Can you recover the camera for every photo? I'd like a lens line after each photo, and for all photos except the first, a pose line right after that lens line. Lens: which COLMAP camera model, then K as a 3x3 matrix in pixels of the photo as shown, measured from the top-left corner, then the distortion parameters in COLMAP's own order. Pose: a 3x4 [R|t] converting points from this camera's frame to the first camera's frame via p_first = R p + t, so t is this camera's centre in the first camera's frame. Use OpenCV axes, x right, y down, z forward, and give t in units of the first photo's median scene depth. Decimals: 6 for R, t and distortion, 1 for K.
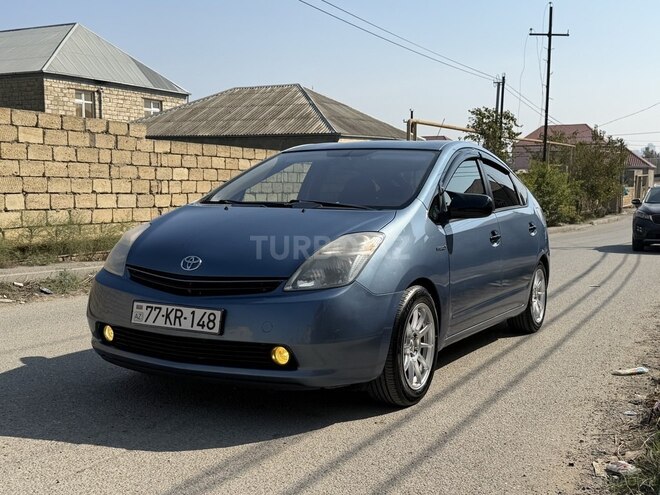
lens RADIAL K [[751.2, 0, 327.8], [0, 751.2, 249.9], [0, 0, 1]] dist [0.230851, -0.582816]
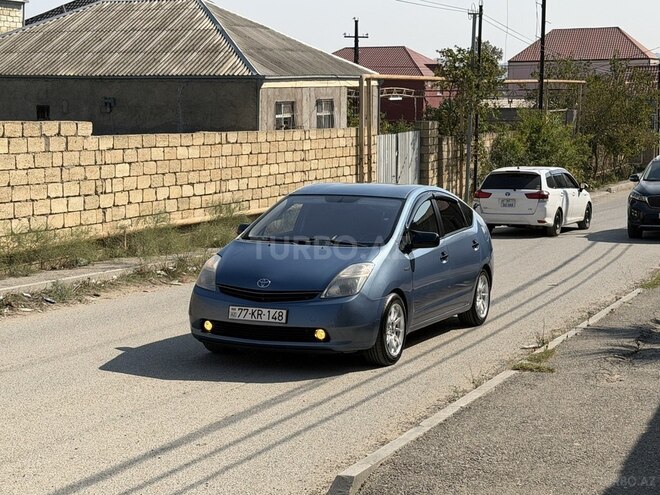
lens RADIAL K [[1259.7, 0, 330.0], [0, 1259.7, 247.5], [0, 0, 1]] dist [0.149950, -0.002917]
pose [[0.995662, -0.016254, 0.091612, -0.097129], [0.014334, 0.999664, 0.021580, -0.040834], [-0.091932, -0.020173, 0.995561, -0.619933]]
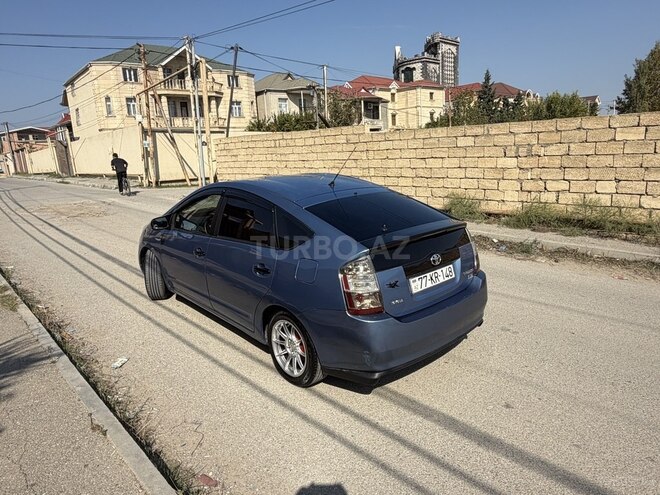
lens RADIAL K [[450.6, 0, 327.1], [0, 450.6, 247.5], [0, 0, 1]] dist [-0.034045, 0.040037]
pose [[-0.339022, 0.210493, -0.916928, 0.426627], [-0.035277, 0.971118, 0.235976, -0.109810], [0.940117, 0.112348, -0.321805, 0.701065]]
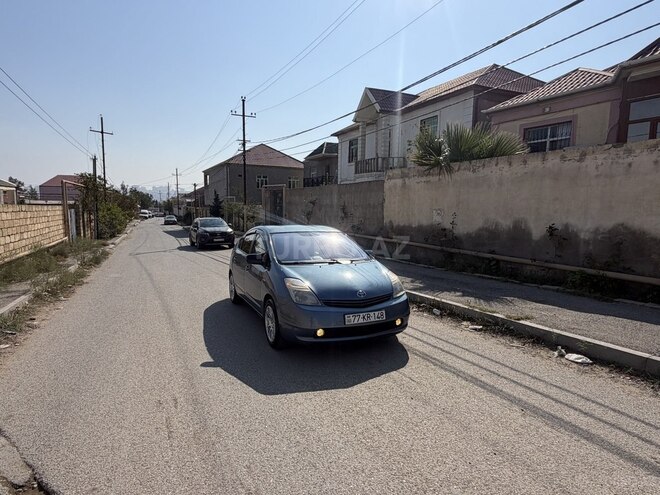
lens RADIAL K [[377.8, 0, 325.8], [0, 377.8, 250.0], [0, 0, 1]] dist [-0.001469, 0.001608]
pose [[0.607752, -0.089258, 0.789095, -0.394453], [0.067168, 0.995880, 0.060917, -0.067560], [-0.791282, 0.015979, 0.611243, 0.117835]]
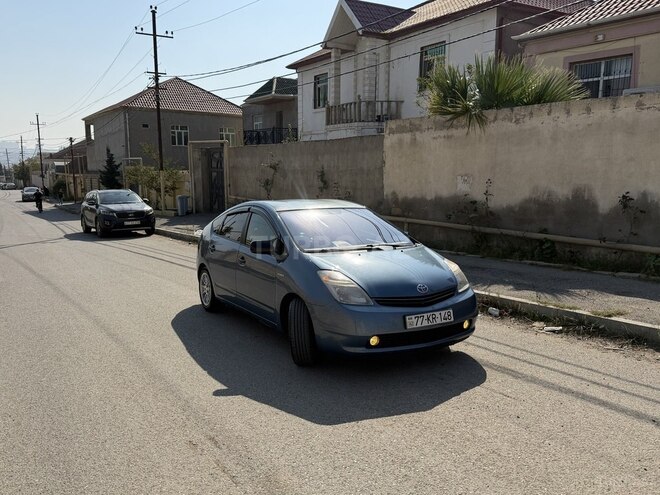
lens RADIAL K [[541.8, 0, 330.0], [0, 541.8, 247.5], [0, 0, 1]] dist [0.169332, -0.335111]
pose [[0.510664, -0.122415, 0.851021, -0.468574], [0.082319, 0.992226, 0.093330, -0.074233], [-0.855830, 0.022395, 0.516772, 0.169034]]
